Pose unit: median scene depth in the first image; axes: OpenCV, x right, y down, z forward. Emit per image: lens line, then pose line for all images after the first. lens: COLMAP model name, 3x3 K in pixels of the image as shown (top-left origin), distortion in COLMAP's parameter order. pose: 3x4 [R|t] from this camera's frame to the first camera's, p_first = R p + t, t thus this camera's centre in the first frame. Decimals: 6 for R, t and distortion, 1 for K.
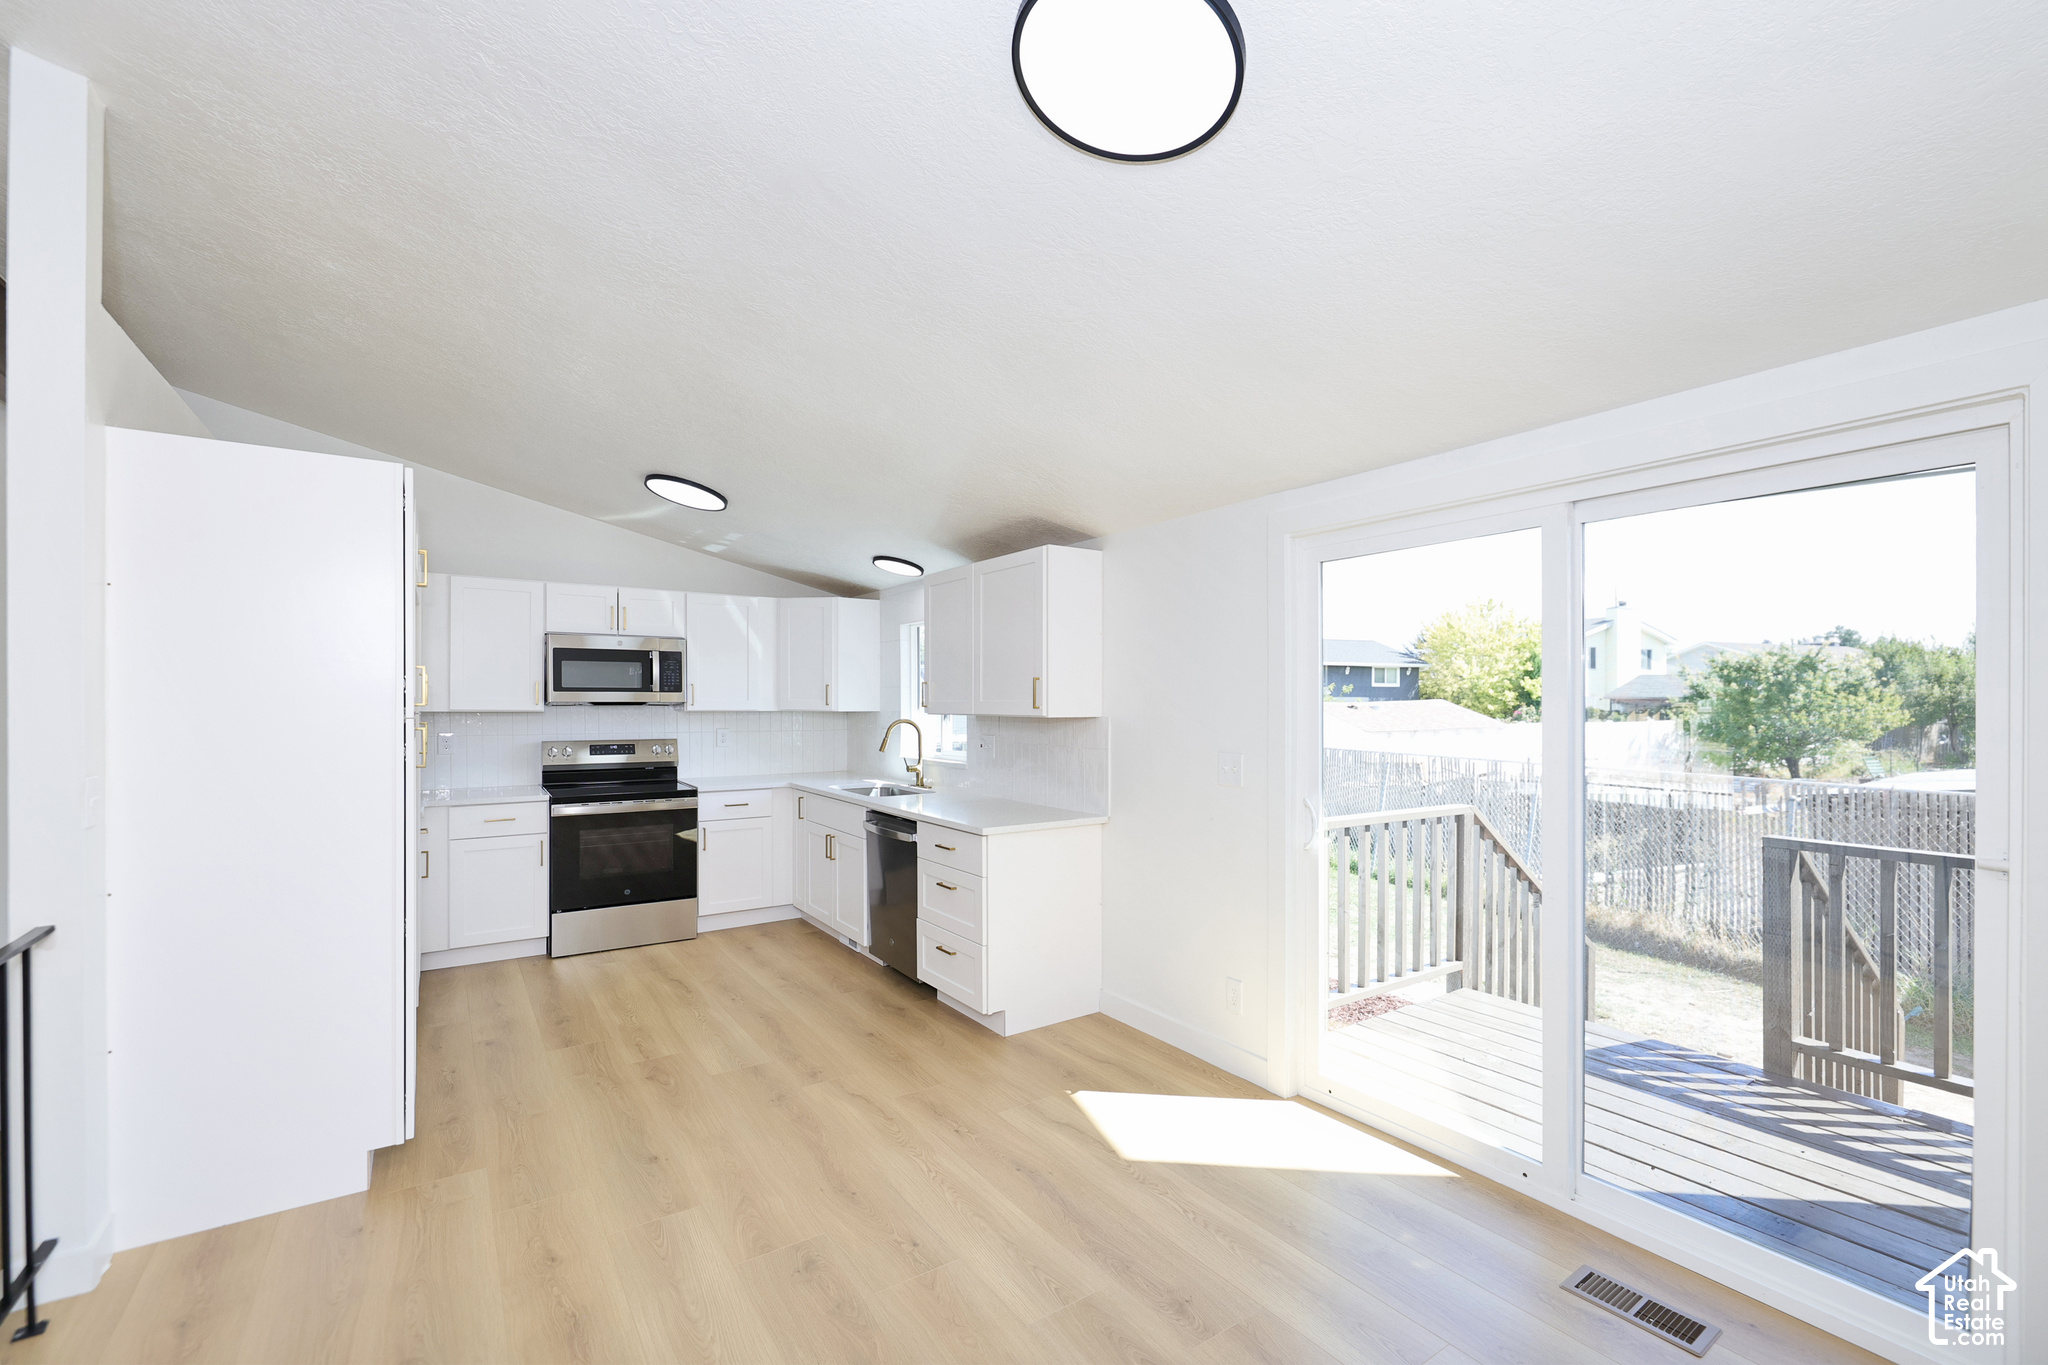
lens RADIAL K [[866.2, 0, 1028.3], [0, 866.2, 700.8], [0, 0, 1]] dist [-0.004500, 0.000513]
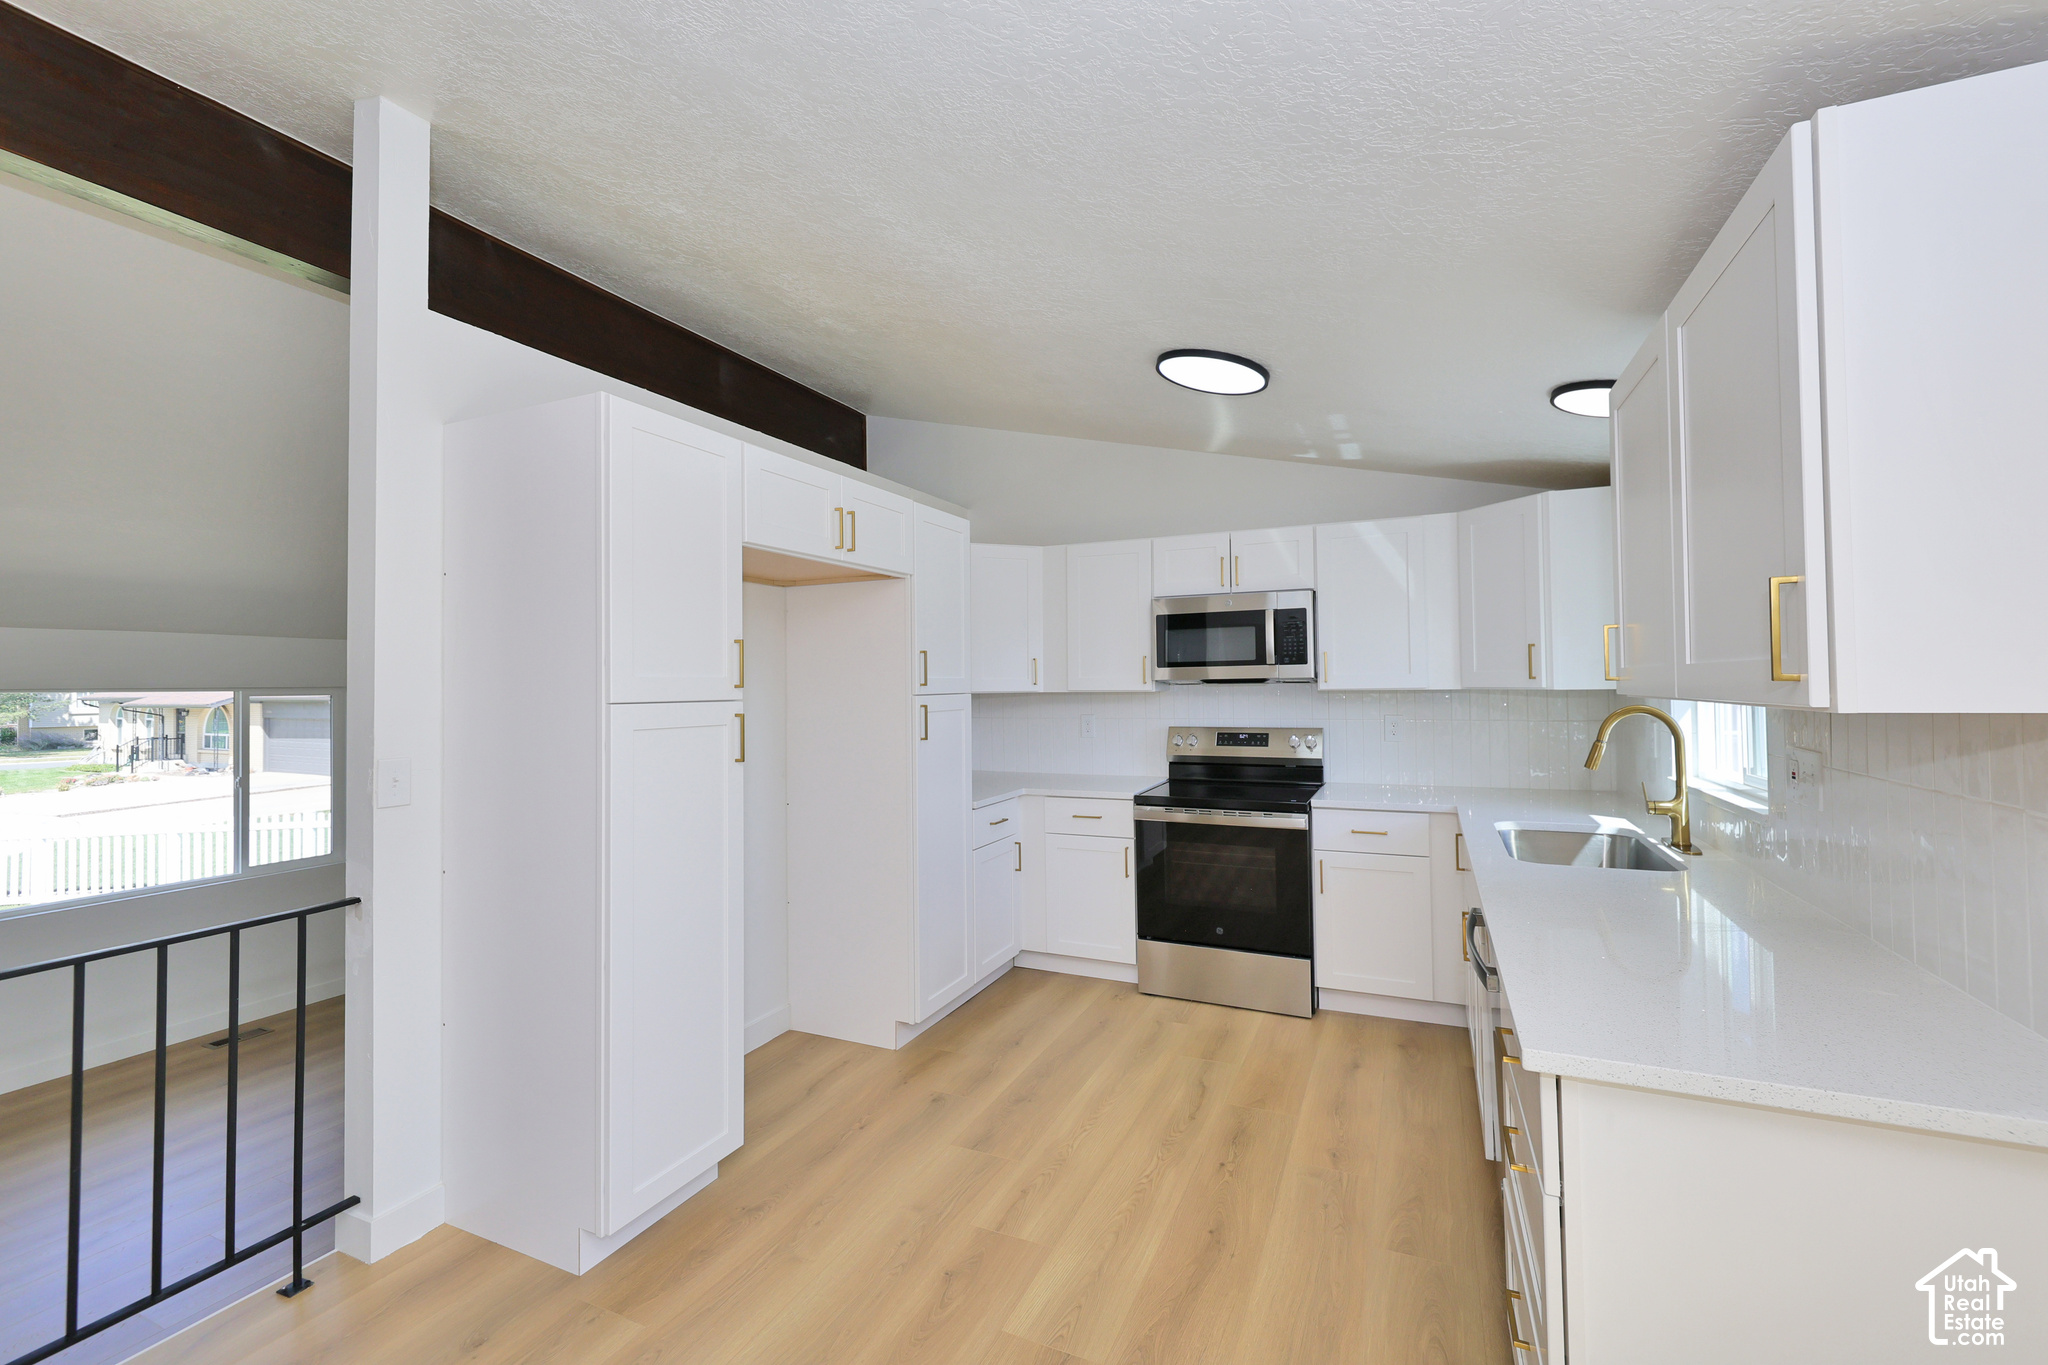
lens RADIAL K [[866.2, 0, 1021.5], [0, 866.2, 660.2], [0, 0, 1]] dist [-0.004500, 0.000513]
pose [[0.529848, -0.029672, -0.847574, 0.088458], [0.017510, 0.999557, -0.024047, -0.000325], [0.847912, -0.002099, 0.530133, 0.428959]]
